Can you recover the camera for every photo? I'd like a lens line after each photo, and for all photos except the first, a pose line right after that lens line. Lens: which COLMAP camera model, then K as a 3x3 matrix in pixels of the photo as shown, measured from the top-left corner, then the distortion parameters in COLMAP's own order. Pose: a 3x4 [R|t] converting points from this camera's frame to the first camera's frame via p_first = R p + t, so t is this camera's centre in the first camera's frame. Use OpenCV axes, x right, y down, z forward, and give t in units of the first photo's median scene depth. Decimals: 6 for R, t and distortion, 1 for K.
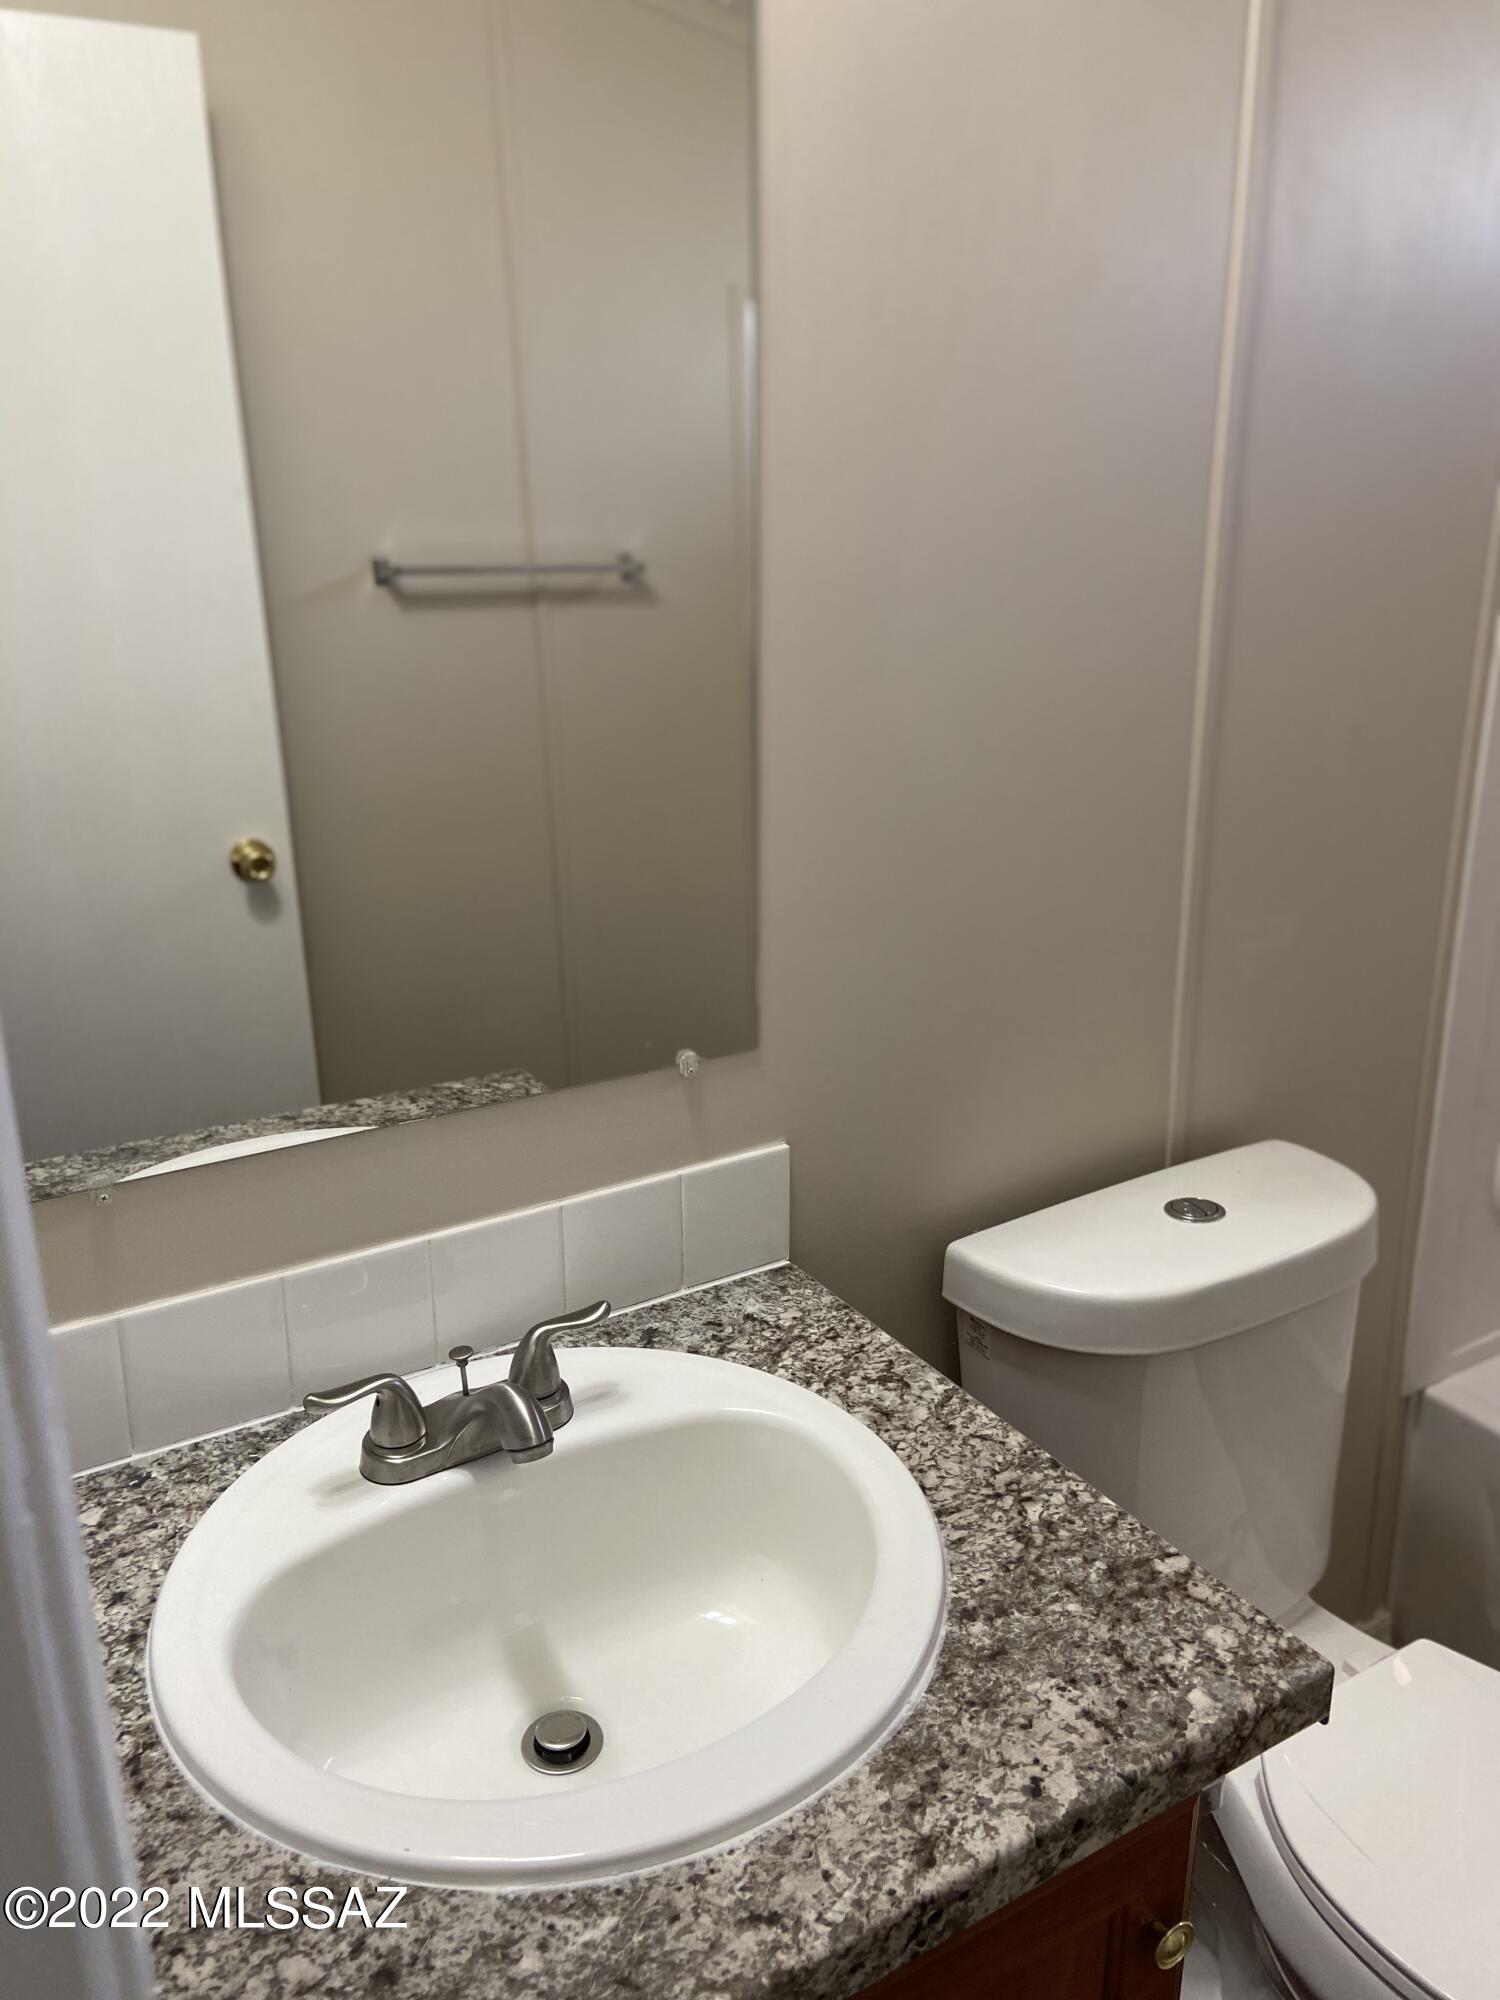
lens RADIAL K [[1507.3, 0, 738.7], [0, 1507.3, 982.4], [0, 0, 1]] dist [0.074019, -0.082297]
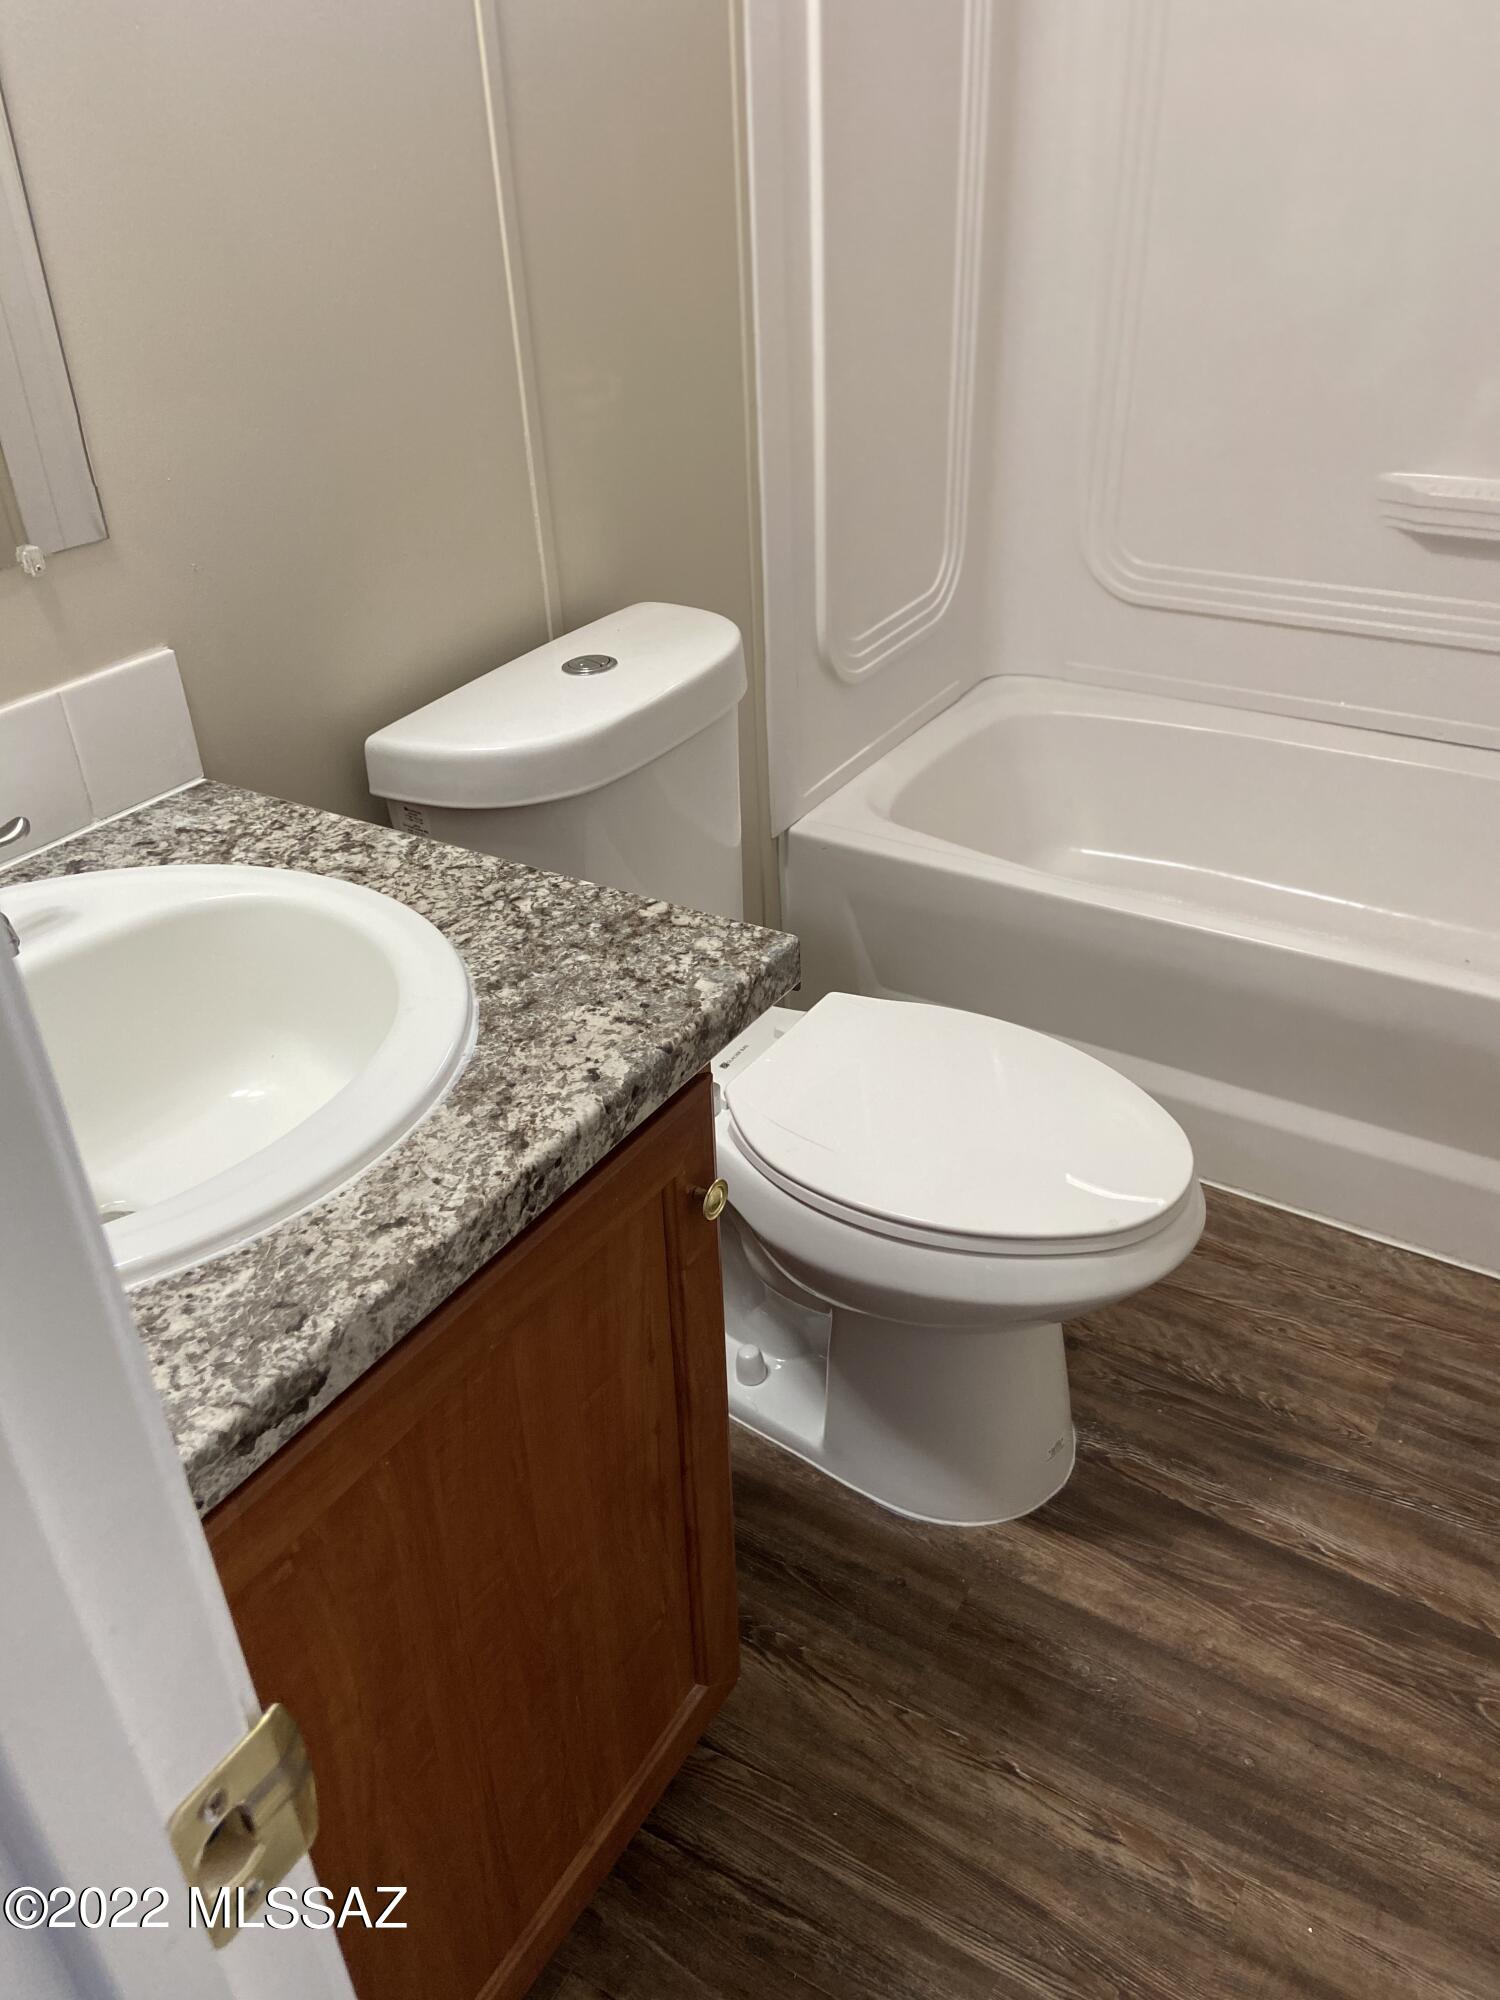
lens RADIAL K [[1507.3, 0, 783.2], [0, 1507.3, 996.7], [0, 0, 1]] dist [0.074019, -0.082297]
pose [[0.878729, -0.258342, 0.401366, -0.097493], [0.150450, 0.947917, 0.280745, 0.149711], [-0.452990, -0.186314, 0.871830, -0.022850]]
